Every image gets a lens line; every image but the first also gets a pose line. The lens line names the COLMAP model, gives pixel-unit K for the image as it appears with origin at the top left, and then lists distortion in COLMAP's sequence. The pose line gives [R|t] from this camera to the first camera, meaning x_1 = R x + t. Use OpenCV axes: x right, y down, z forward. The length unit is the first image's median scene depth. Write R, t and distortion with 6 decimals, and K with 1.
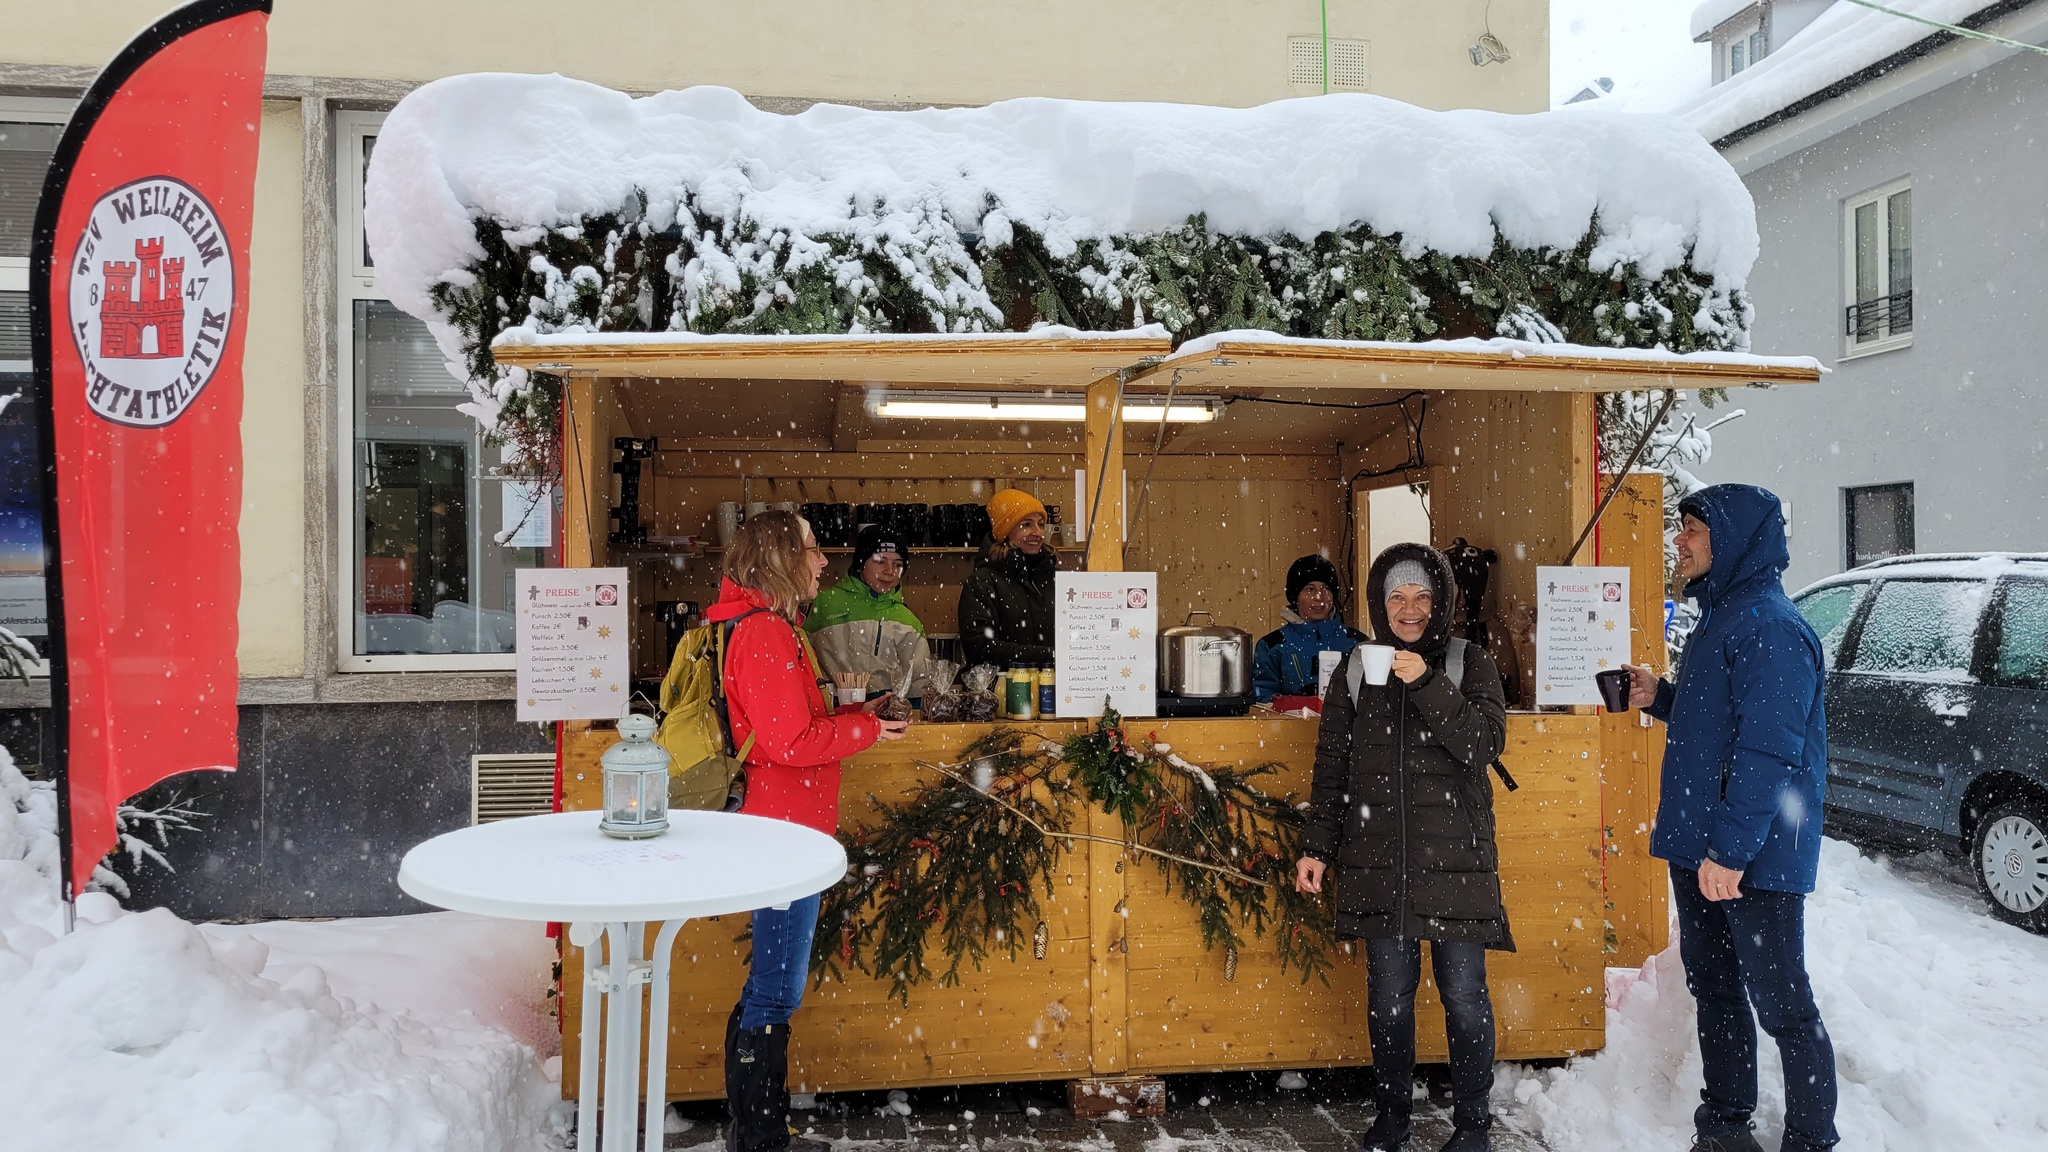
lens RADIAL K [[1481.1, 0, 988.7], [0, 1481.1, 565.1], [0, 0, 1]] dist [0.040191, -0.006072]
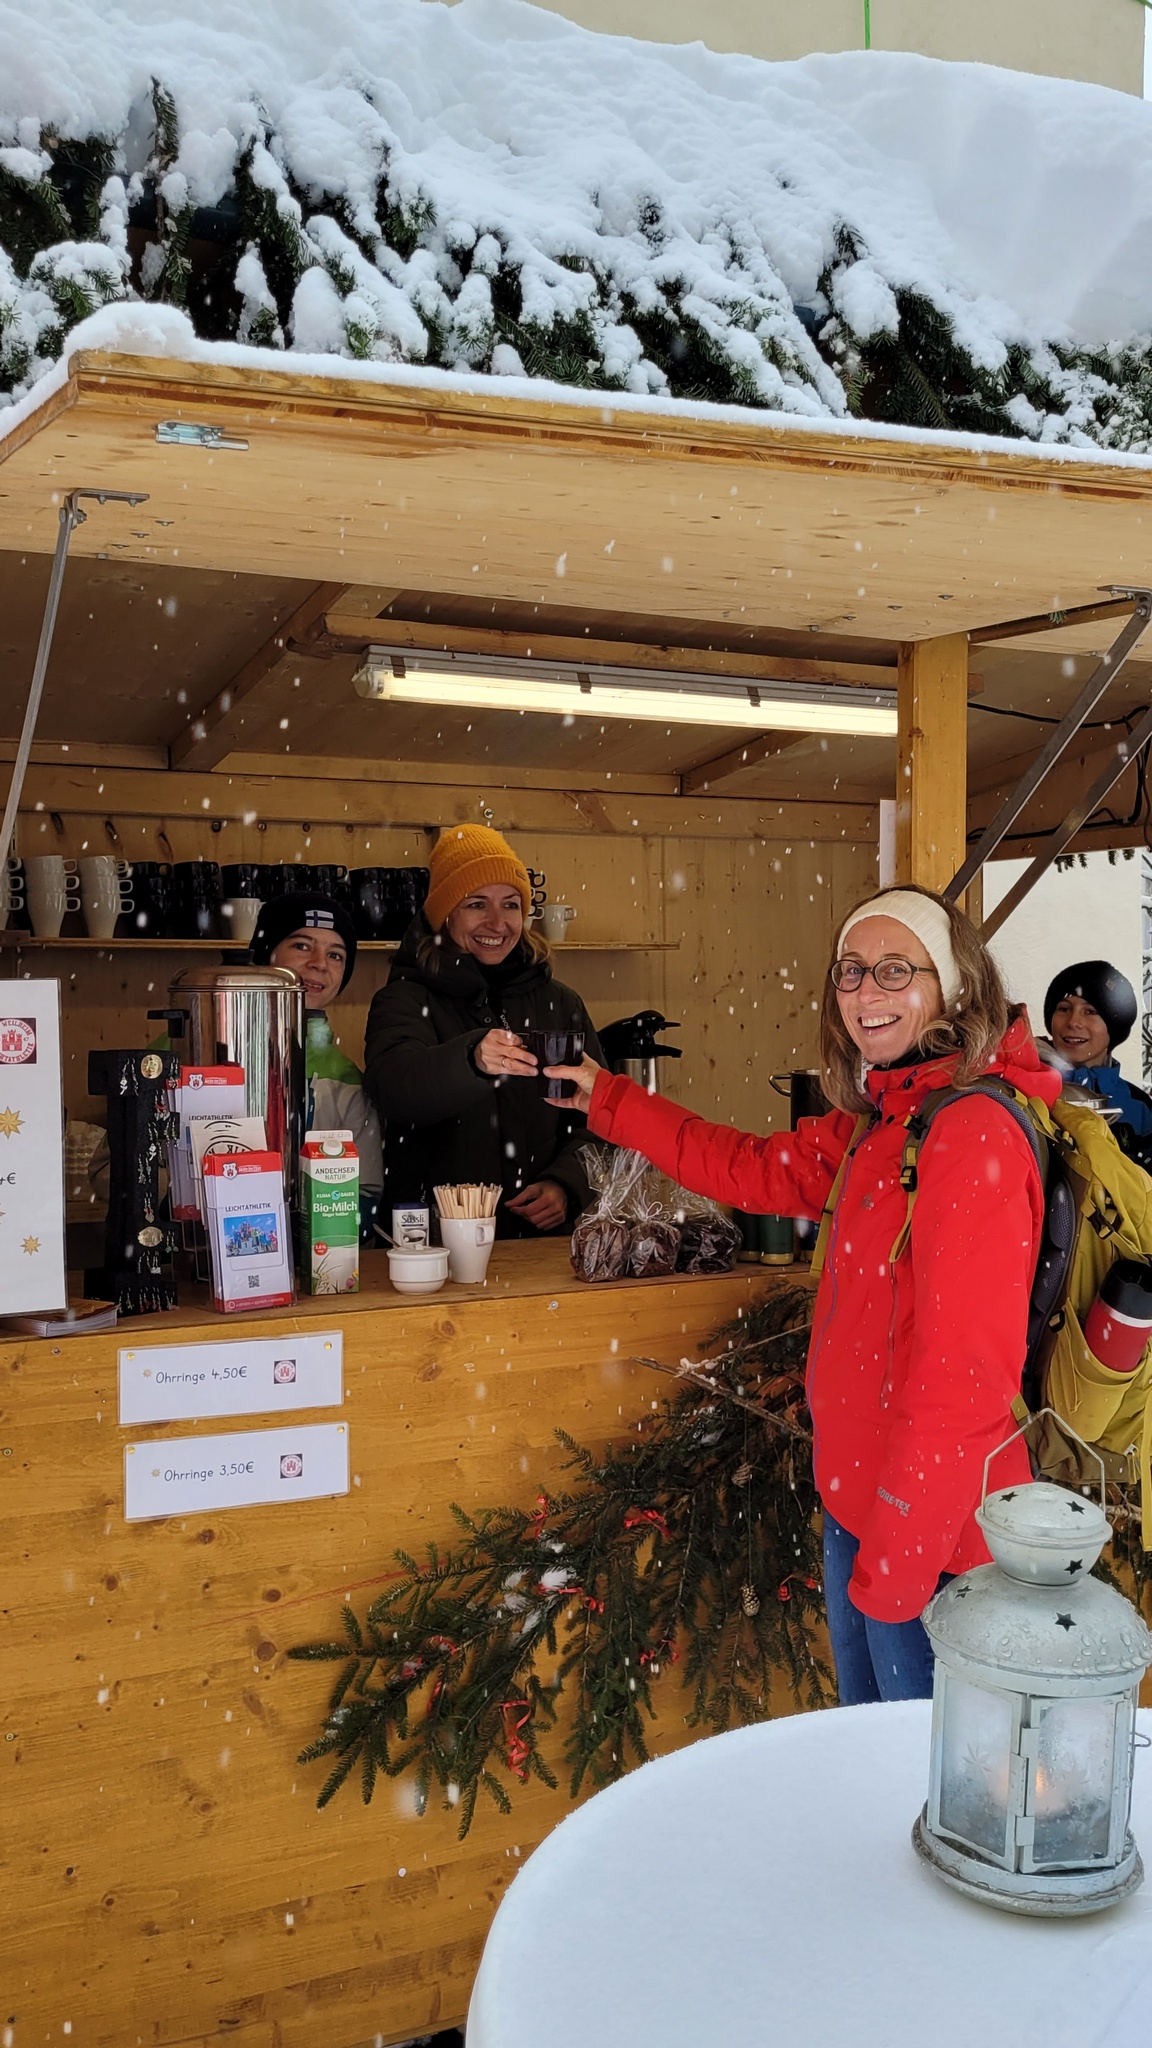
lens RADIAL K [[1864.7, 0, 589.1], [0, 1864.7, 1049.5], [0, 0, 1]] dist [0.041088, 0.001494]
pose [[0.946650, -0.009928, 0.322112, -0.285220], [-0.003819, 0.999110, 0.042018, -0.001744], [-0.322242, -0.041006, 0.945769, 0.422028]]
